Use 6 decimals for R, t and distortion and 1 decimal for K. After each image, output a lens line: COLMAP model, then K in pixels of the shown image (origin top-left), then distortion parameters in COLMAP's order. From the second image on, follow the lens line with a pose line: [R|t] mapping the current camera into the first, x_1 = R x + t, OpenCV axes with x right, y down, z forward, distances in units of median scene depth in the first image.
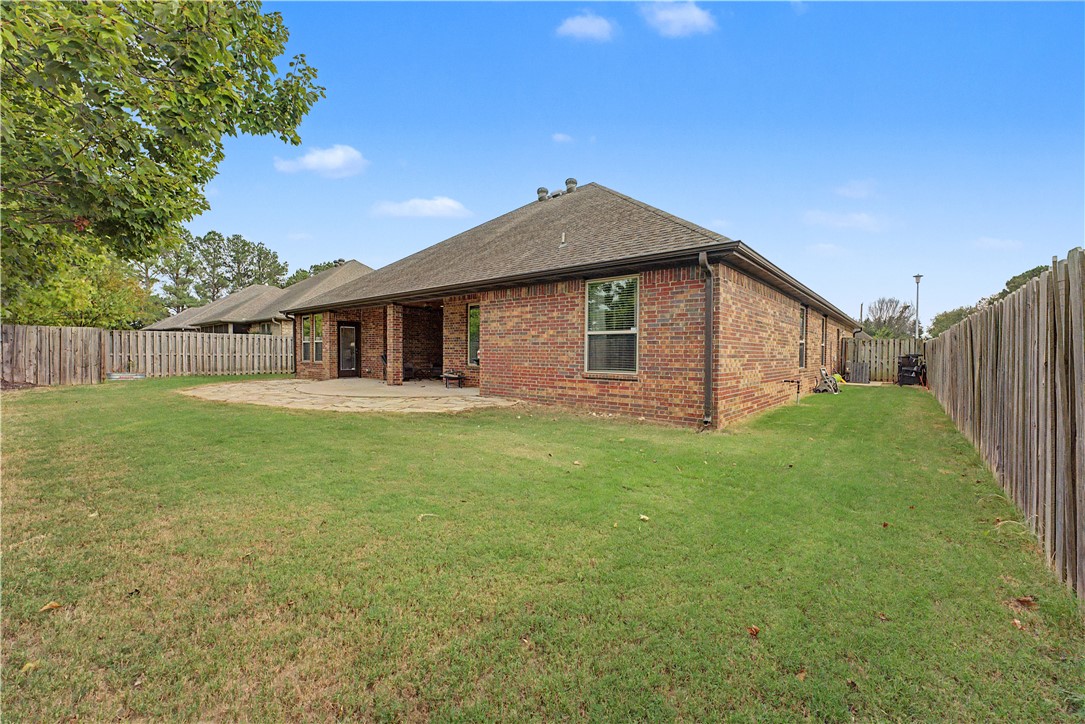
lens RADIAL K [[437.2, 0, 544.0], [0, 437.2, 356.6], [0, 0, 1]] dist [-0.000974, -0.000201]
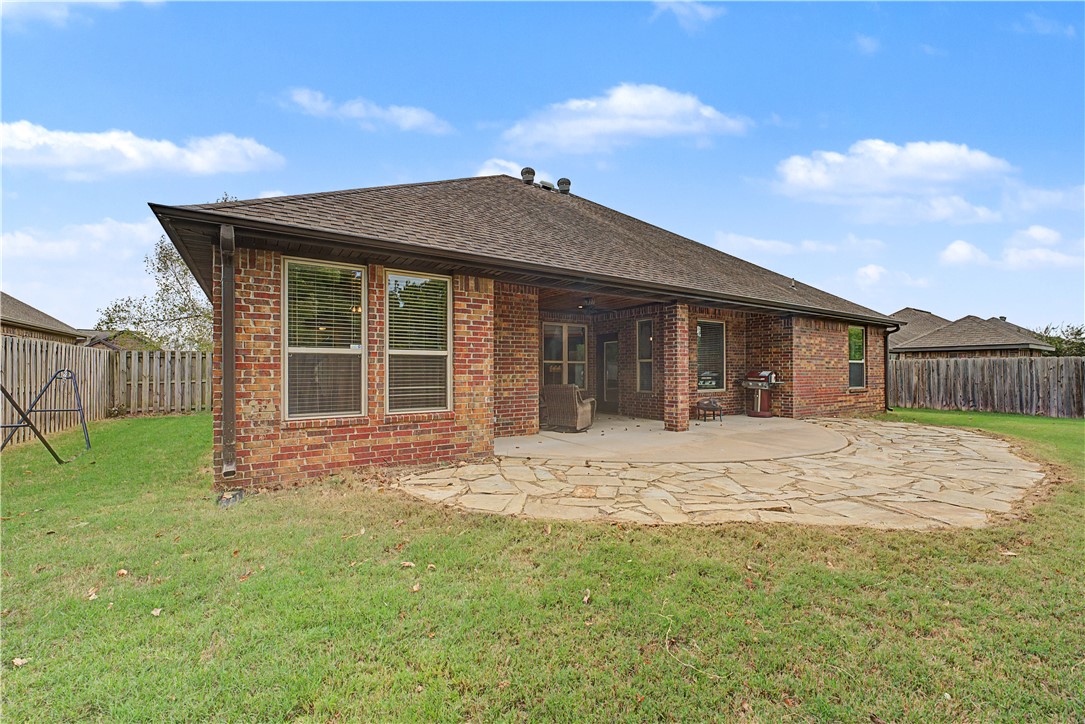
lens RADIAL K [[437.2, 0, 541.1], [0, 437.2, 370.0], [0, 0, 1]] dist [-0.000974, -0.000201]
pose [[0.289035, 0.003928, 0.957311, -0.756474], [0.017826, 0.999796, -0.009484, -0.014433], [-0.957153, 0.019806, 0.288906, 0.748943]]
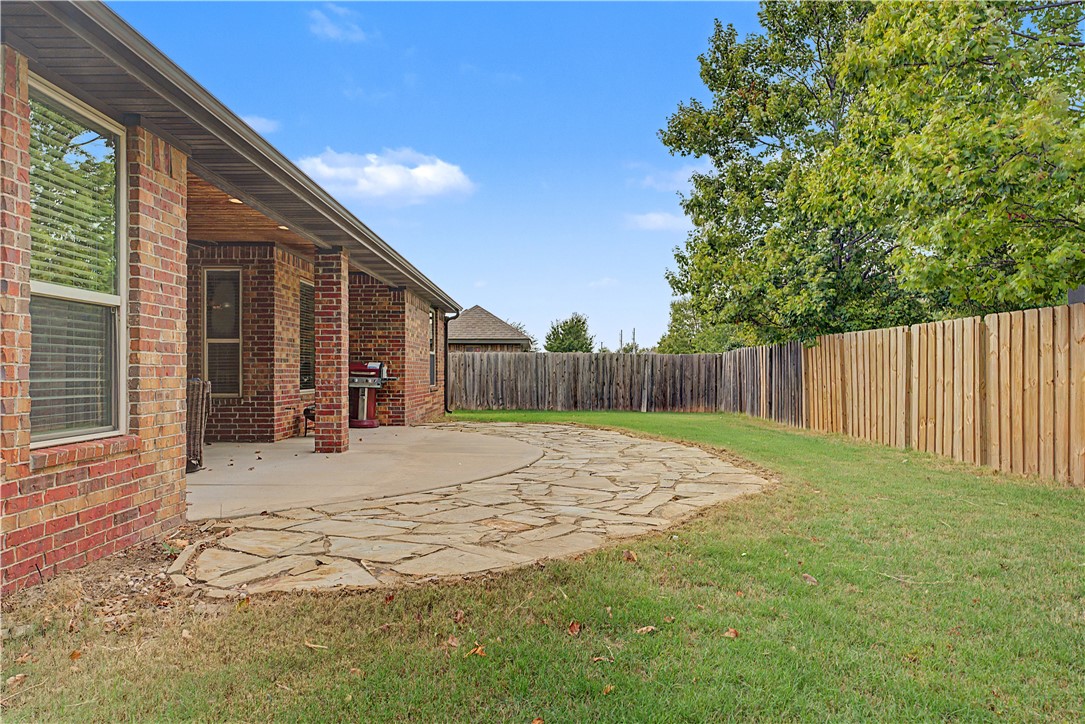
lens RADIAL K [[719.2, 0, 542.1], [0, 719.2, 366.9], [0, 0, 1]] dist [0.003292, 0.001037]
pose [[-0.642395, 0.007165, 0.766340, -0.731757], [0.016284, 0.999858, 0.004301, -0.008582], [-0.766201, 0.015242, -0.642421, 0.962257]]
